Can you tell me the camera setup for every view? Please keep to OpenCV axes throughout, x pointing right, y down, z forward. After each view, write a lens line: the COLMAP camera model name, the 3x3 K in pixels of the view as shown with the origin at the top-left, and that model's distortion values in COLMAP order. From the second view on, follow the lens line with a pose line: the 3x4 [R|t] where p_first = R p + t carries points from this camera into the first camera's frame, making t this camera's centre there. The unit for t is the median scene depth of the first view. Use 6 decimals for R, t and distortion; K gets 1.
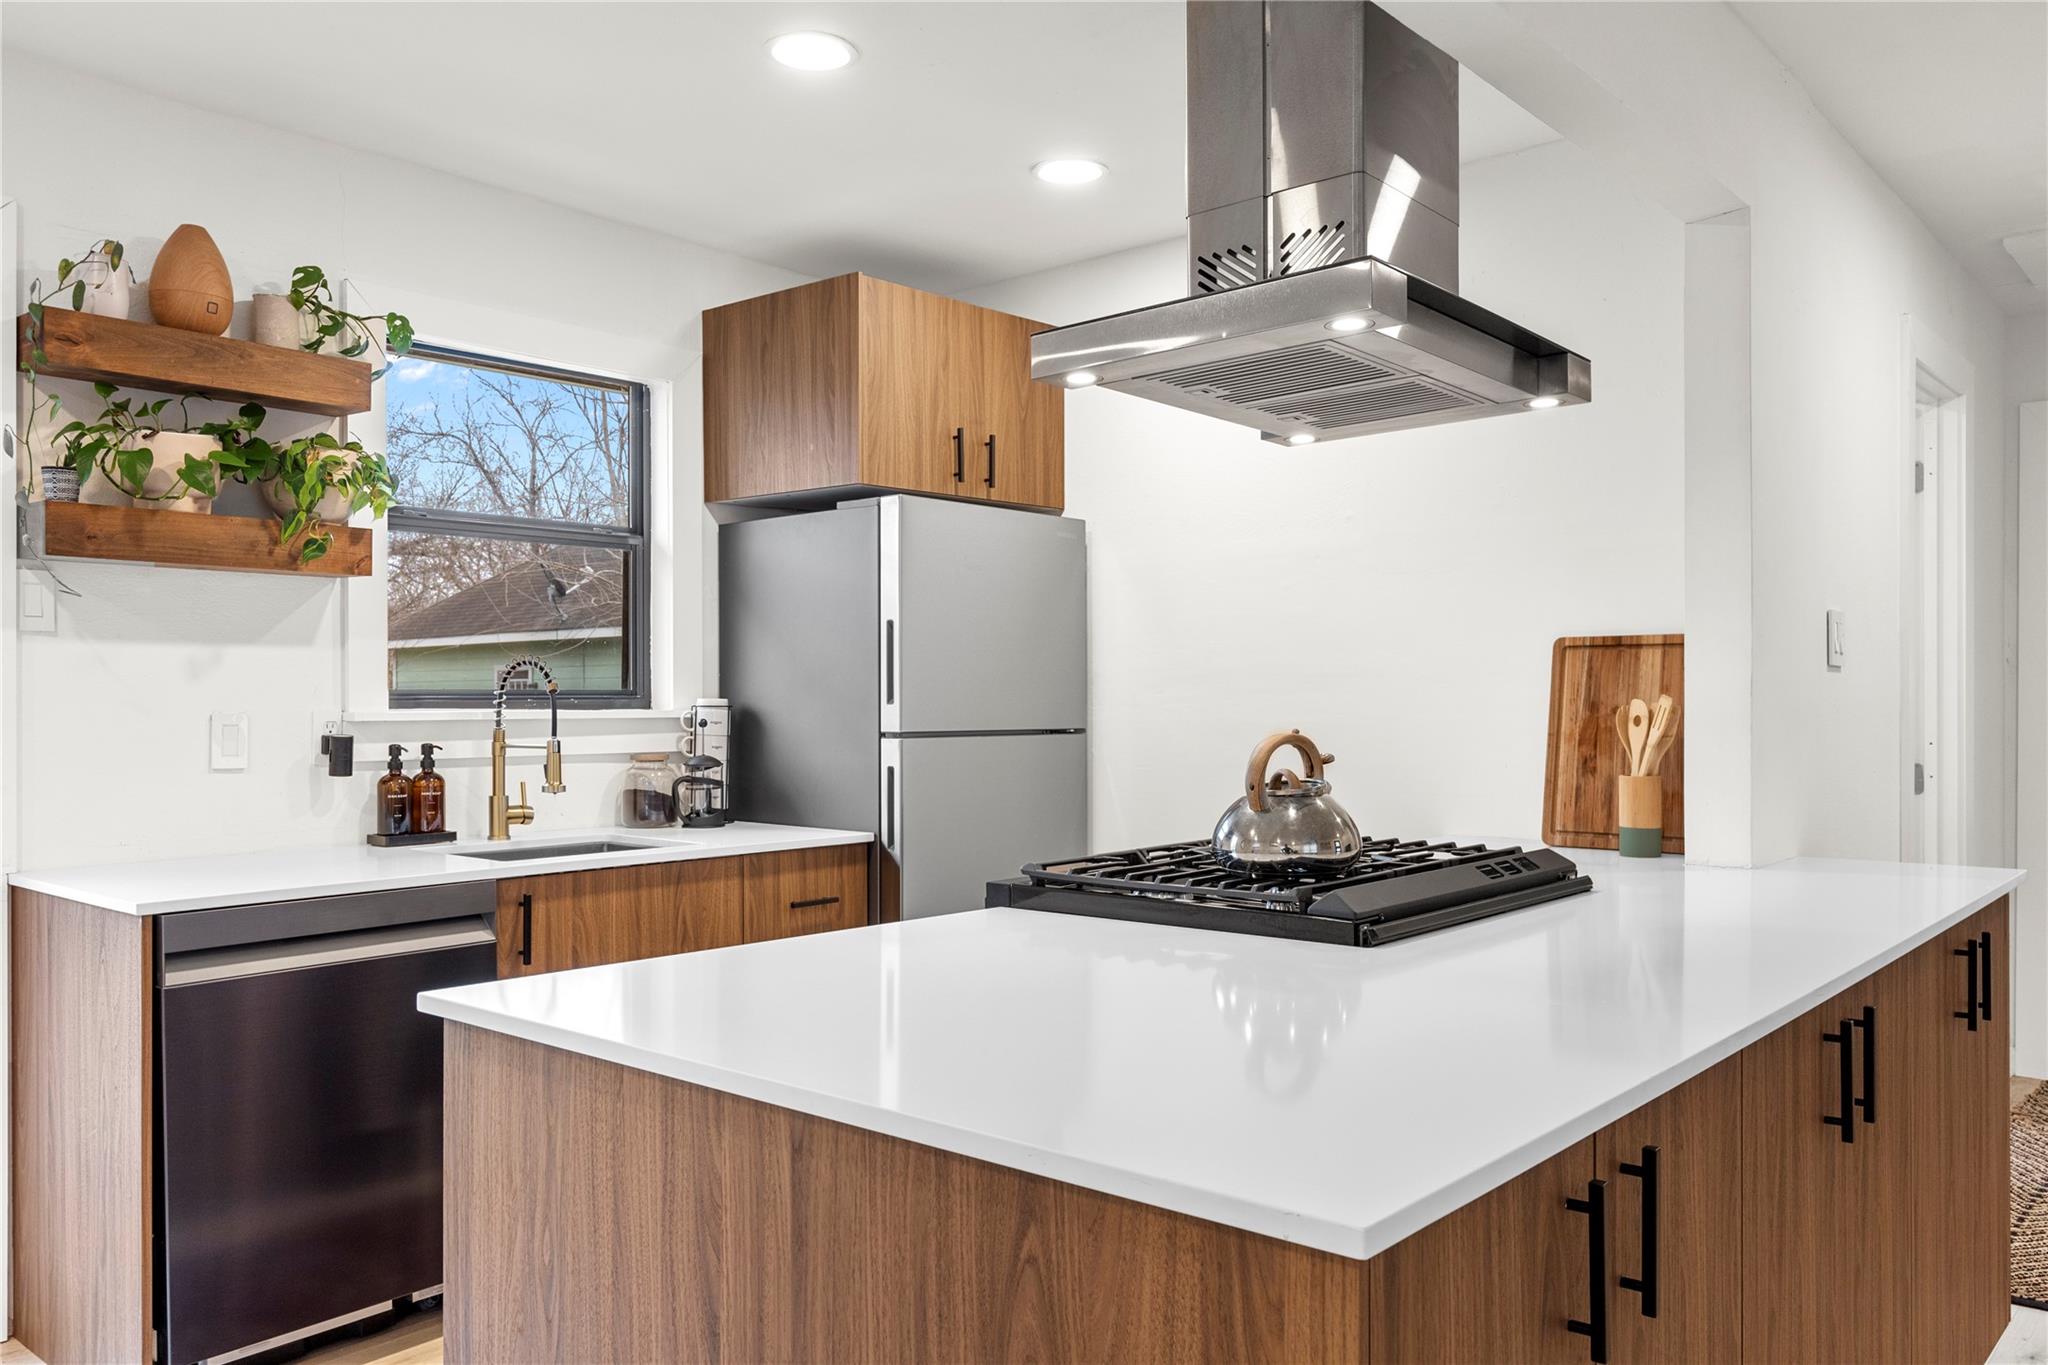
lens RADIAL K [[1524.4, 0, 1041.2], [0, 1524.4, 707.7], [0, 0, 1]] dist [0.000326, -0.000069]
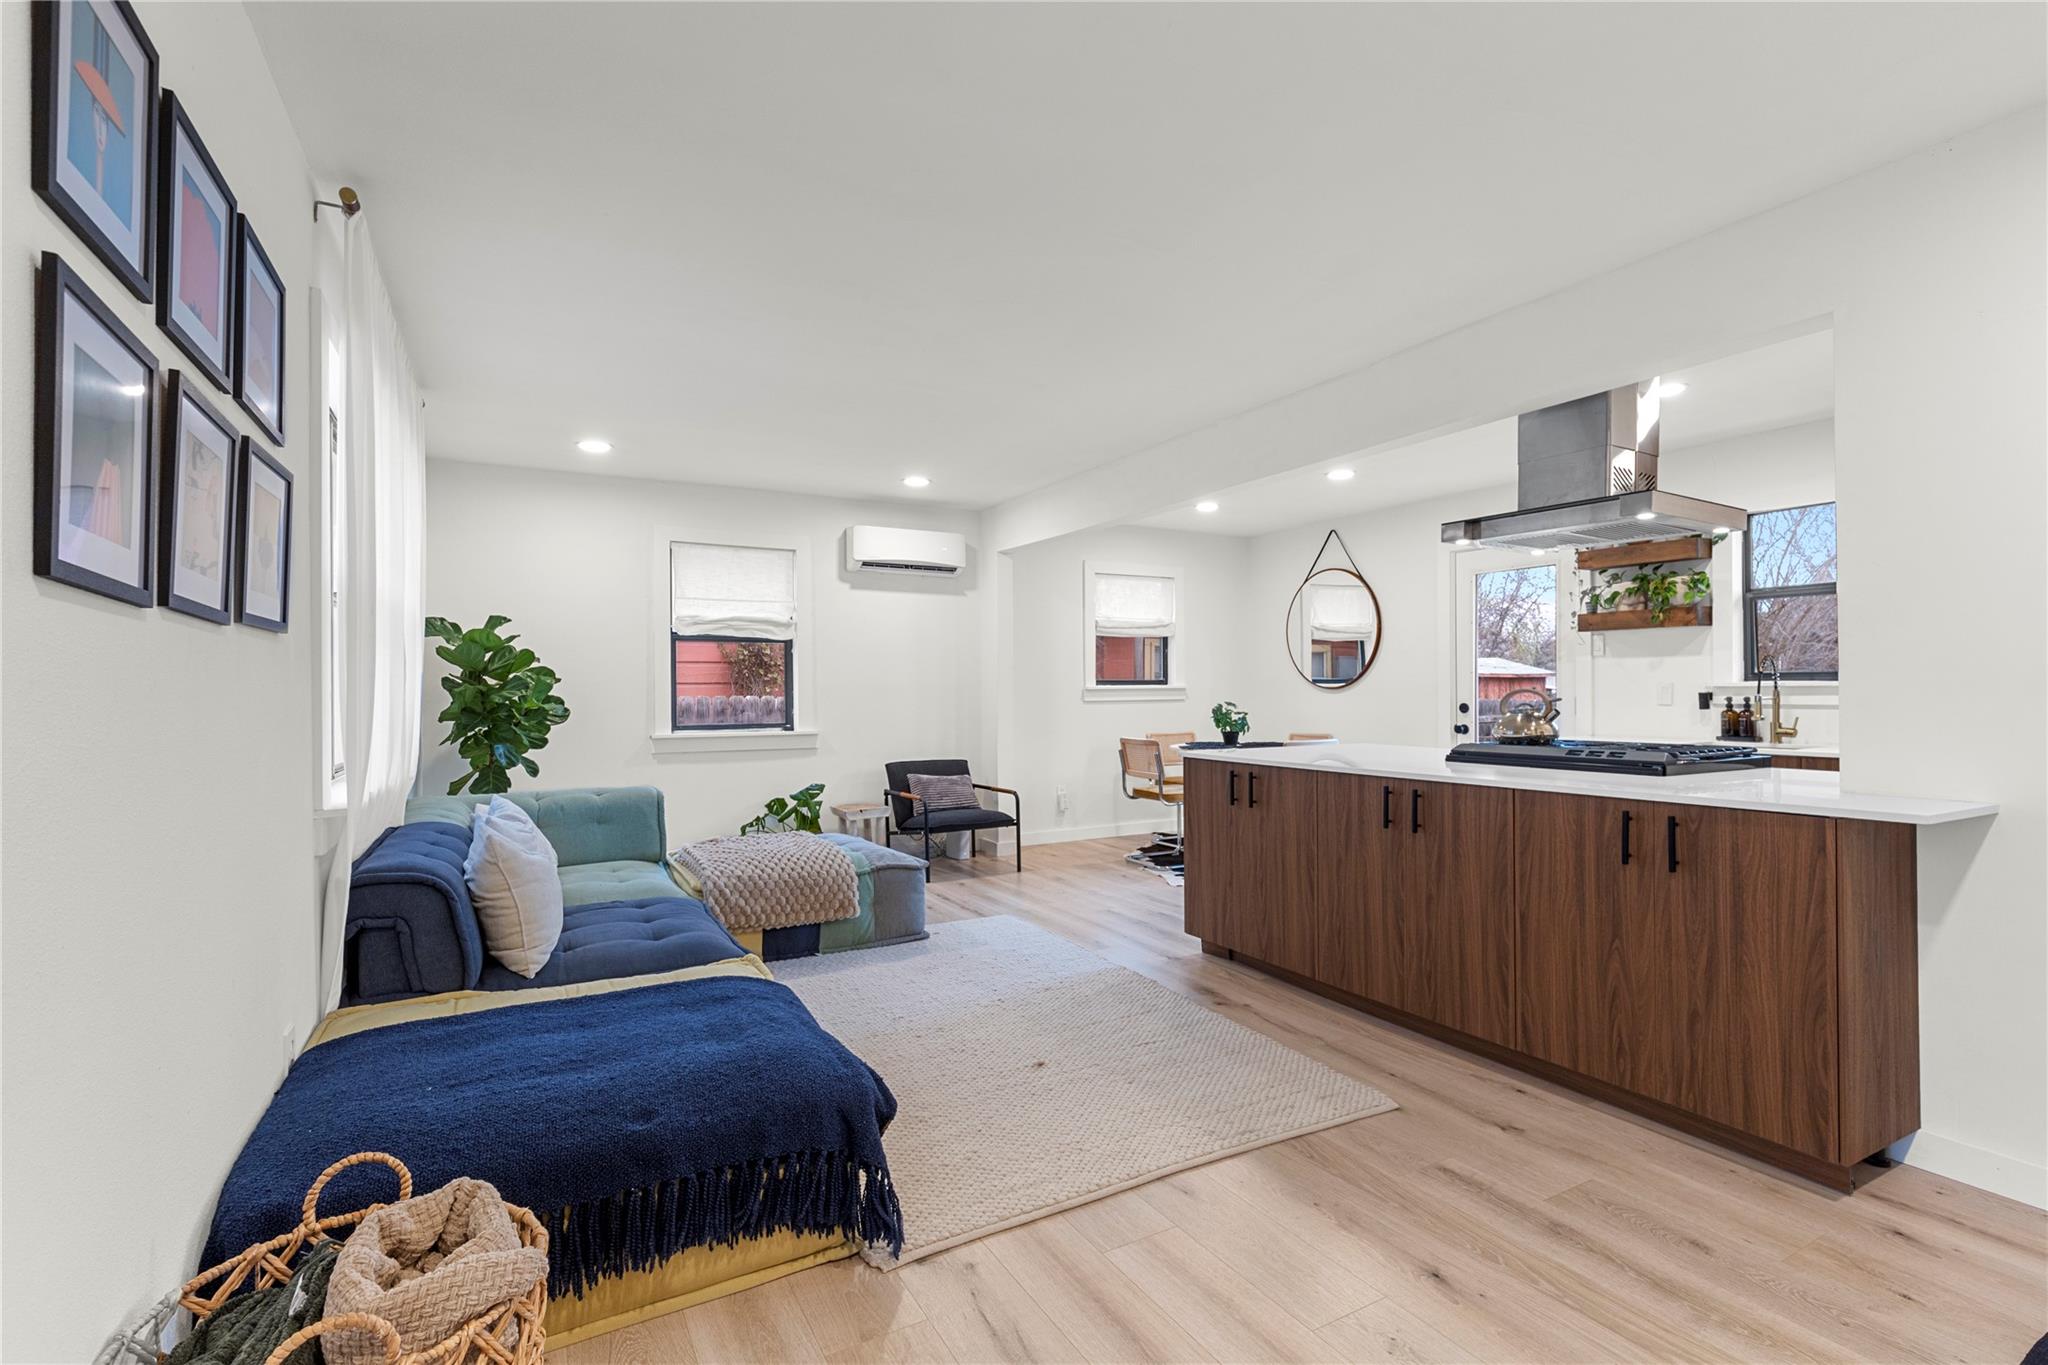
lens RADIAL K [[940.0, 0, 1024.0], [0, 940.0, 682.5], [0, 0, 1]] dist [0.000089, 0.000203]
pose [[-0.352698, -0.003024, -0.935732, 1.261721], [0.000813, 0.999993, -0.003538, 0.006901], [0.935737, -0.002009, -0.352693, 0.510764]]
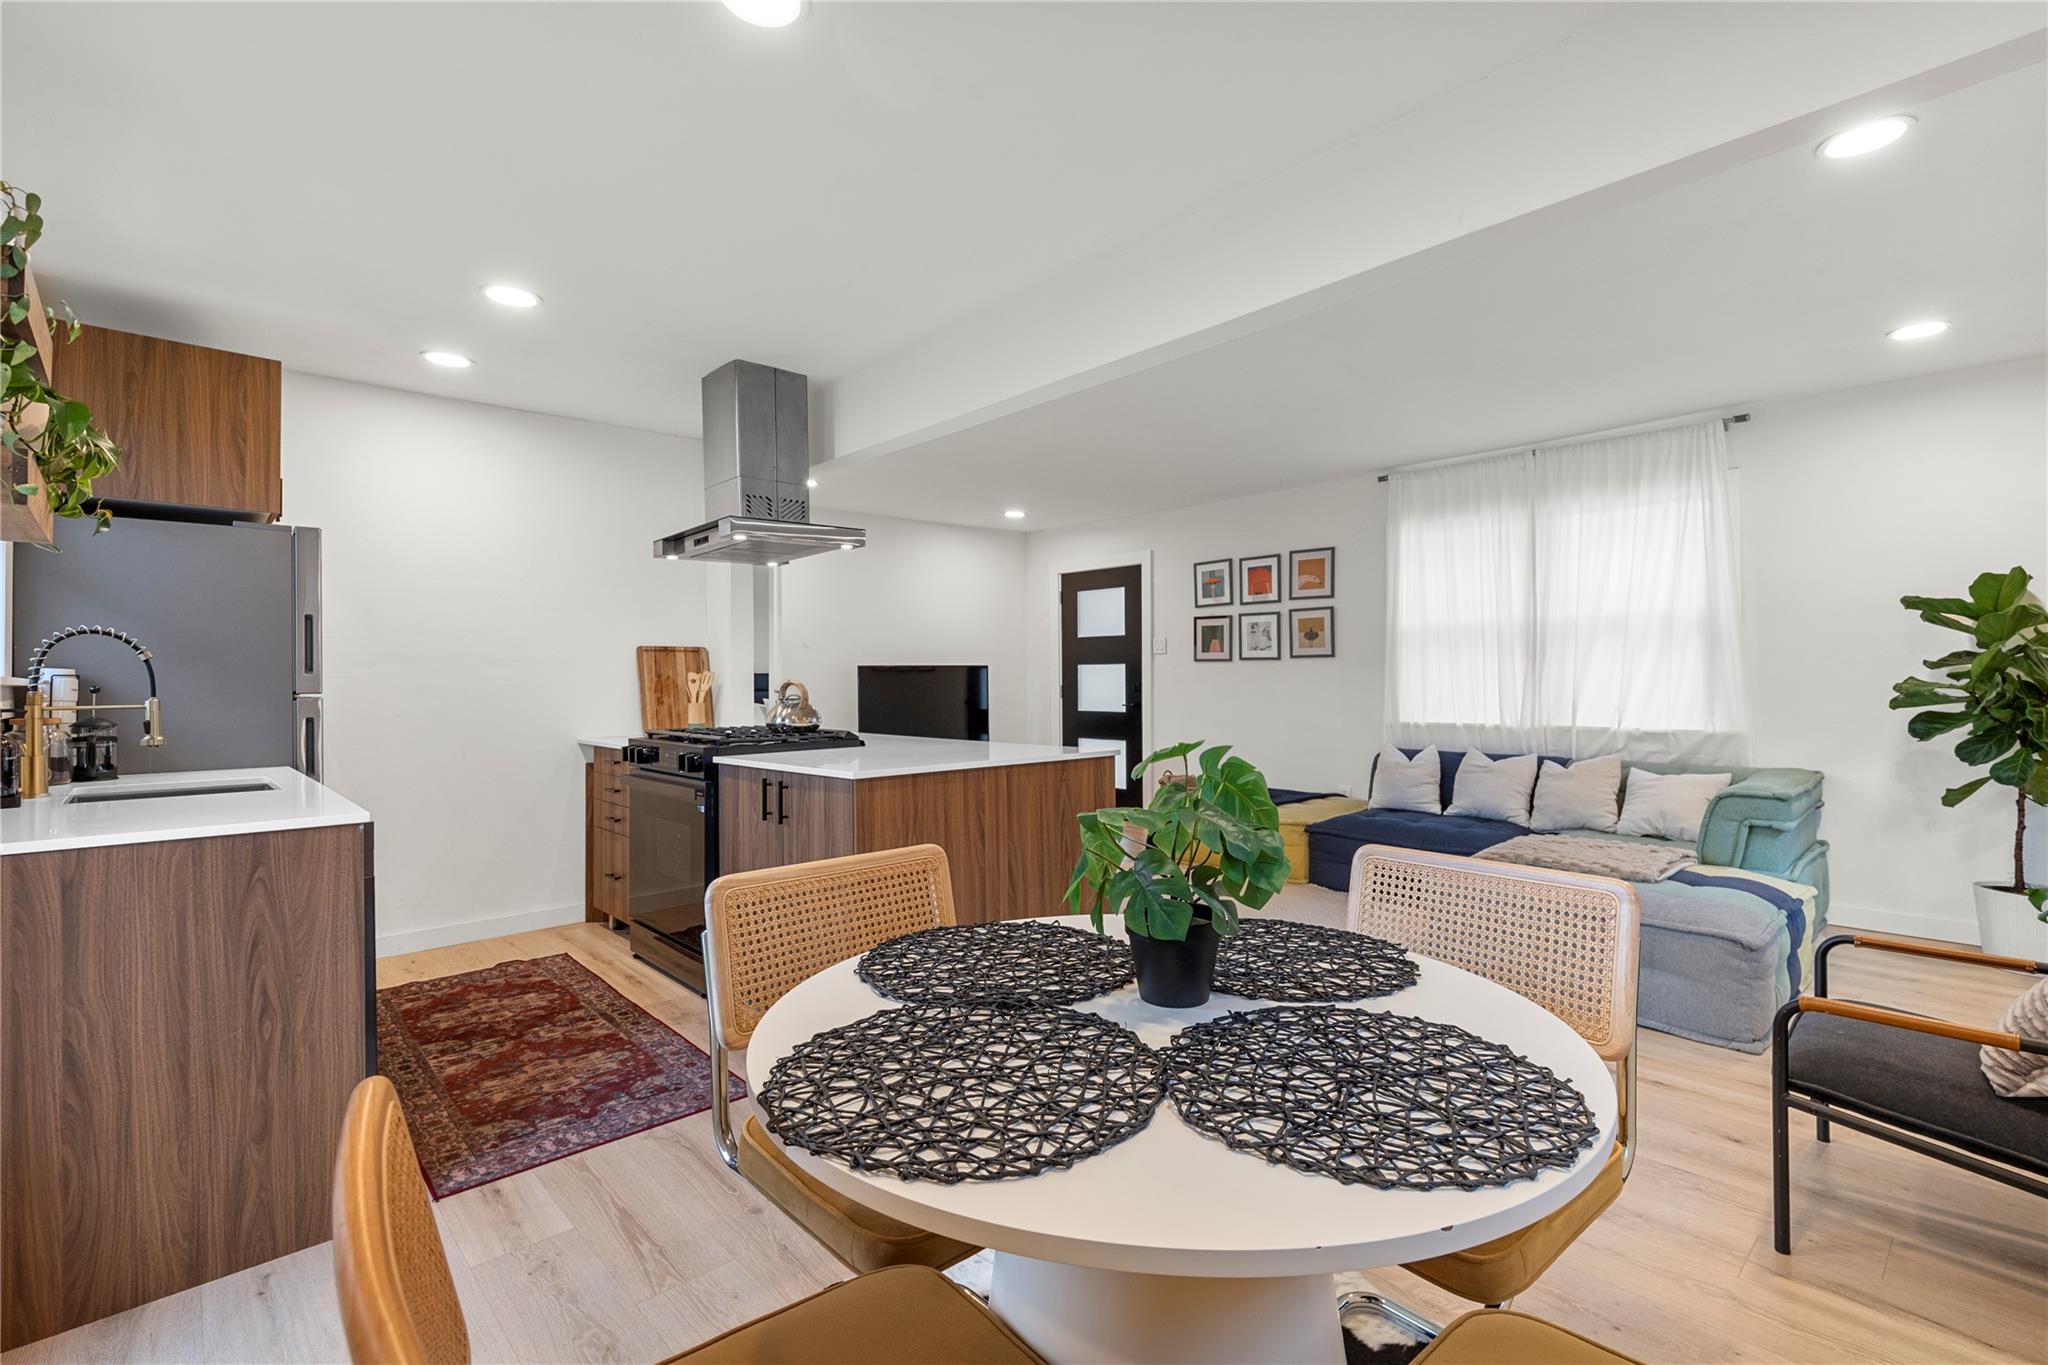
lens RADIAL K [[935.7, 0, 1027.8], [0, 935.7, 674.0], [0, 0, 1]] dist [0.023127, 0.000294]
pose [[0.121638, 0.008071, 0.992542, -0.969207], [0.015834, 0.999824, -0.010070, 0.019210], [-0.992448, 0.016941, 0.121489, 0.245235]]
